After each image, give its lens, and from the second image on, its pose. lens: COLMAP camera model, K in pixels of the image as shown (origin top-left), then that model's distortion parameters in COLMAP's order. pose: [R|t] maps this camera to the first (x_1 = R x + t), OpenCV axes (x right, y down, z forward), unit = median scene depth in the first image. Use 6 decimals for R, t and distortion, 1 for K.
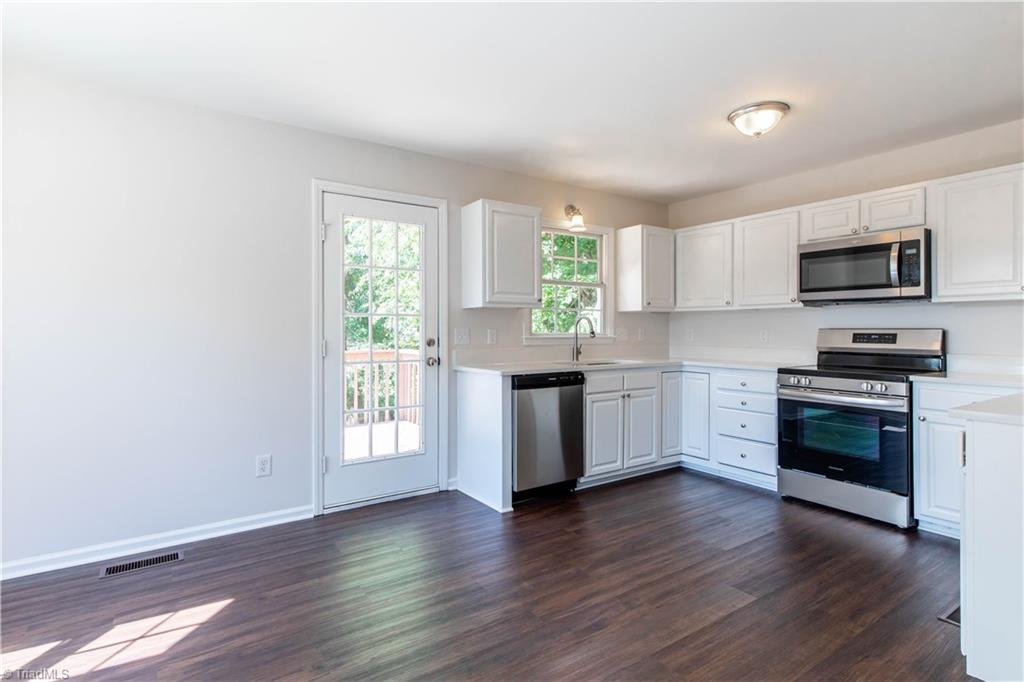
lens RADIAL K [[517.7, 0, 509.1], [0, 517.7, 336.9], [0, 0, 1]] dist [0.001530, -0.000049]
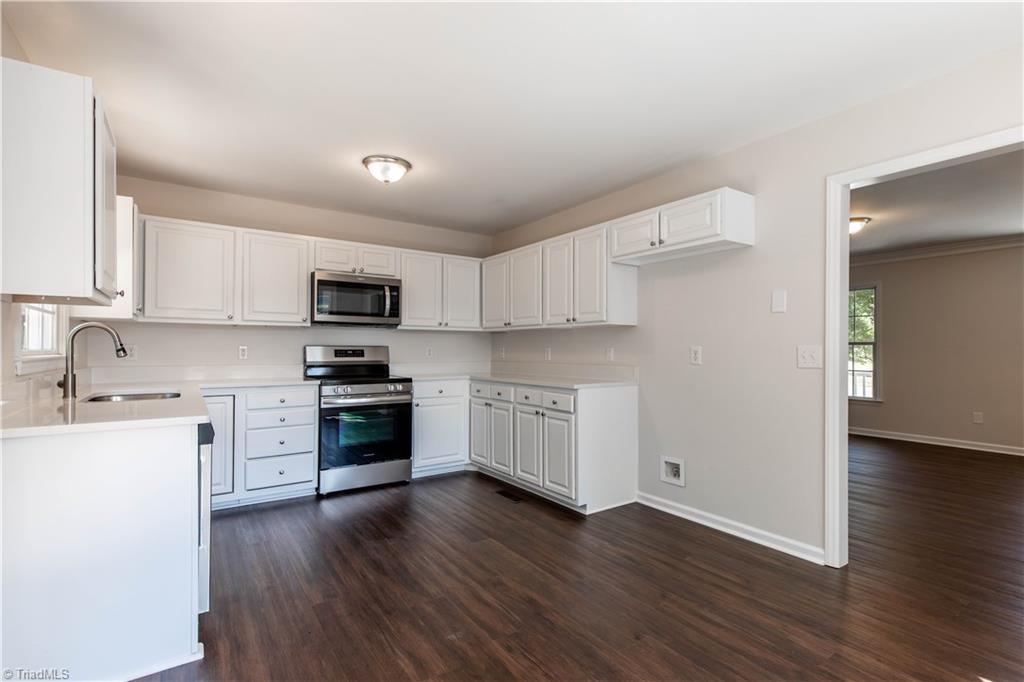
lens RADIAL K [[488.2, 0, 512.1], [0, 488.2, 342.9], [0, 0, 1]] dist [0.010743, 0.001188]
pose [[-0.019395, 0.012930, 0.999728, -0.540011], [0.012121, 0.999846, -0.012697, -0.003003], [-0.999738, 0.011872, -0.019549, 0.613469]]
